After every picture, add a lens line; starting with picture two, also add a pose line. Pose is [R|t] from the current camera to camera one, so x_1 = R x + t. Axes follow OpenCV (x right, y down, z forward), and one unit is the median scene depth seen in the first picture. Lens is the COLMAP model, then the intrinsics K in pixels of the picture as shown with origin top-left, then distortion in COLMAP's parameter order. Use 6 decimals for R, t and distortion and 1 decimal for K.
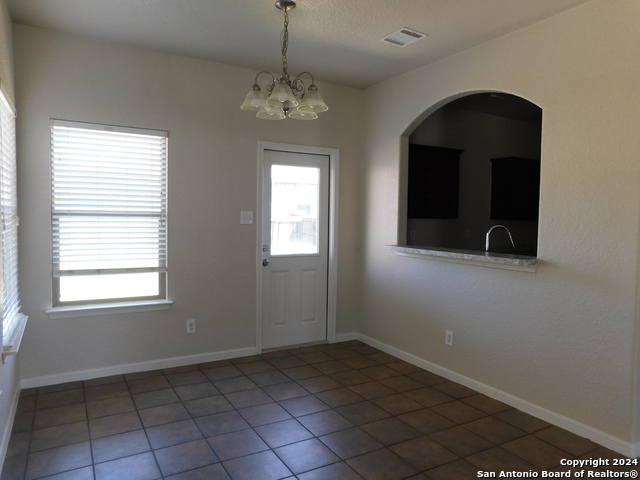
lens RADIAL K [[452.6, 0, 319.8], [0, 452.6, 241.6], [0, 0, 1]] dist [-0.003699, 0.006682]
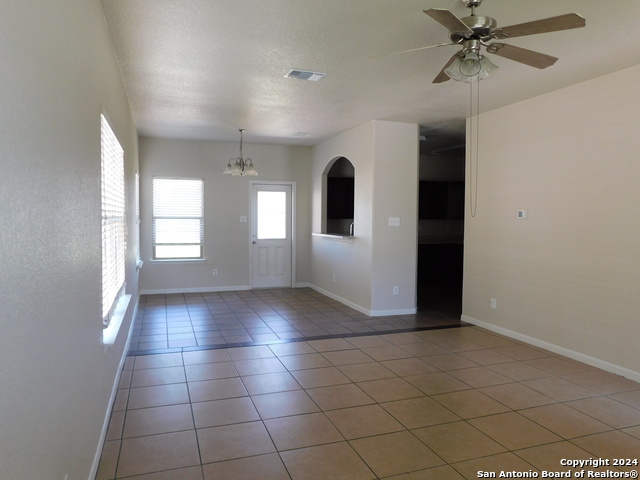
lens RADIAL K [[452.6, 0, 320.0], [0, 452.6, 238.3], [0, 0, 1]] dist [-0.003699, 0.006682]
pose [[0.983745, 0.000036, -0.179570, 0.523770], [-0.002907, 0.999872, -0.015725, 0.061023], [0.179547, 0.015991, 0.983619, -0.882949]]
